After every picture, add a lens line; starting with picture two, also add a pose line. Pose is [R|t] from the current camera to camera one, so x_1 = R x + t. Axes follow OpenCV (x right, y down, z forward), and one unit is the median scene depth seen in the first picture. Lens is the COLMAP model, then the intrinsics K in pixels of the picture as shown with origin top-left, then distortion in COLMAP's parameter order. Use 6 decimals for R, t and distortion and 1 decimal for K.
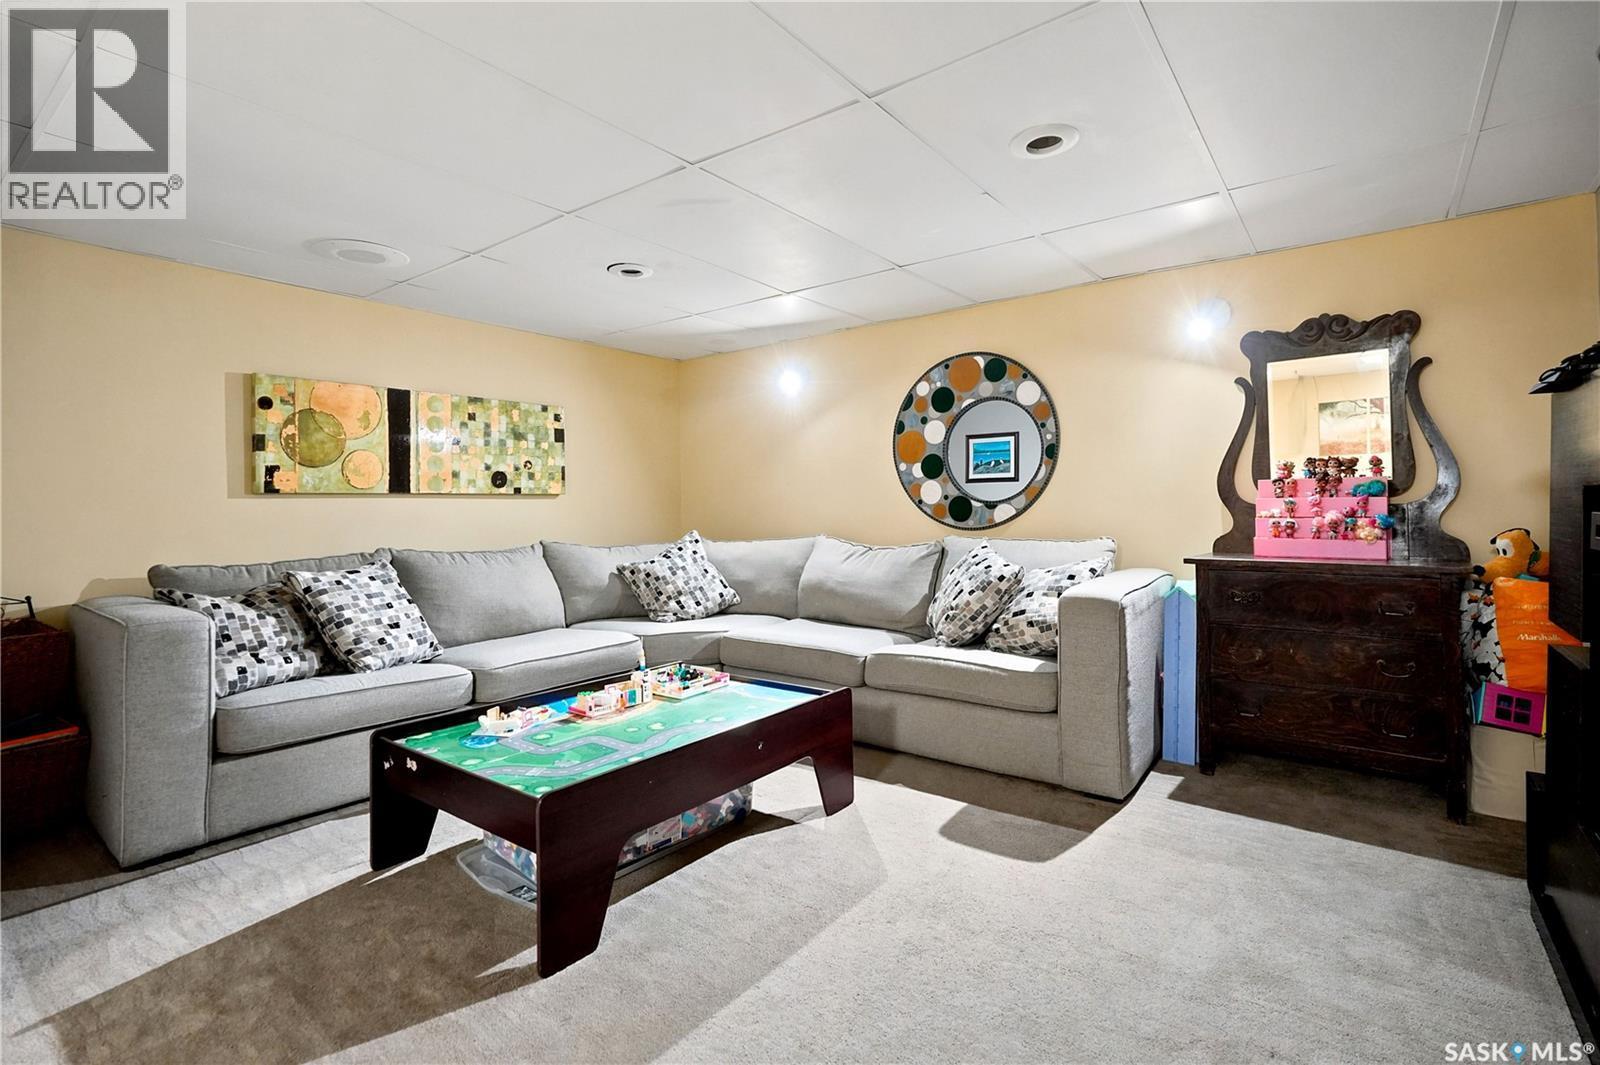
lens RADIAL K [[737.1, 0, 798.4], [0, 737.1, 518.7], [0, 0, 1]] dist [-0.001479, 0.000087]
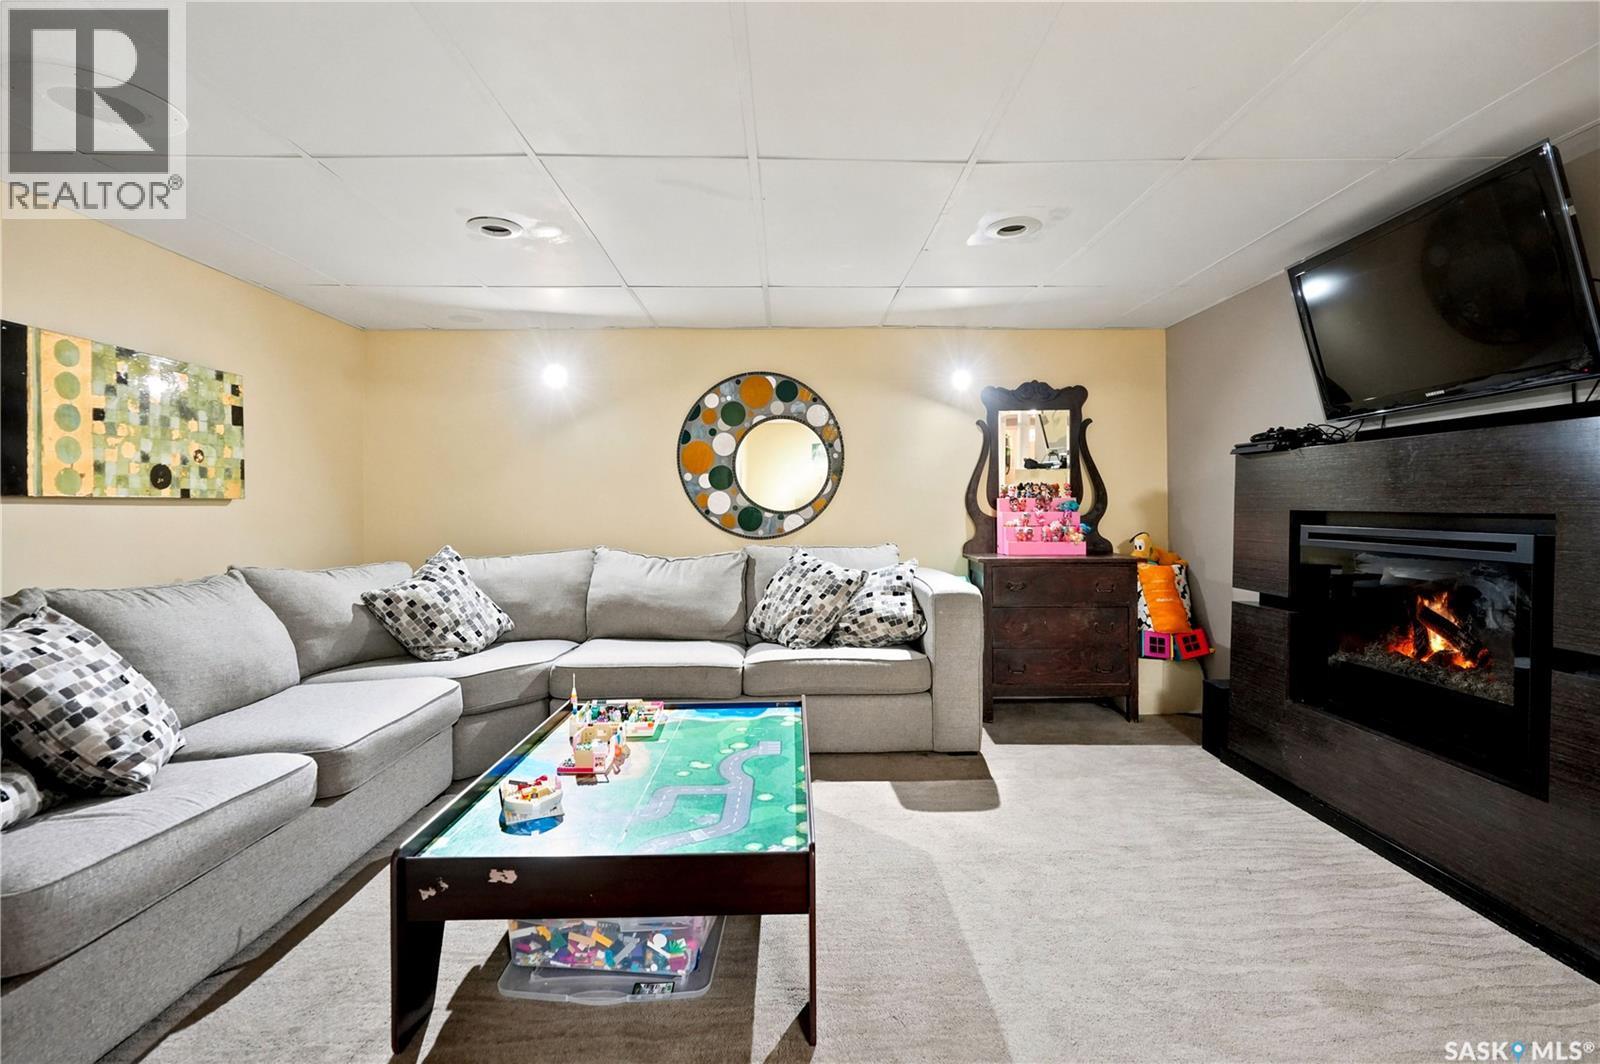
lens RADIAL K [[741.6, 0, 800.0], [0, 741.6, 532.0], [0, 0, 1]] dist [0.000926, 0.000022]
pose [[0.789497, -0.013223, 0.613612, -0.389326], [0.006318, 0.999890, 0.013419, -0.009144], [-0.613722, -0.006718, 0.789494, 0.125190]]
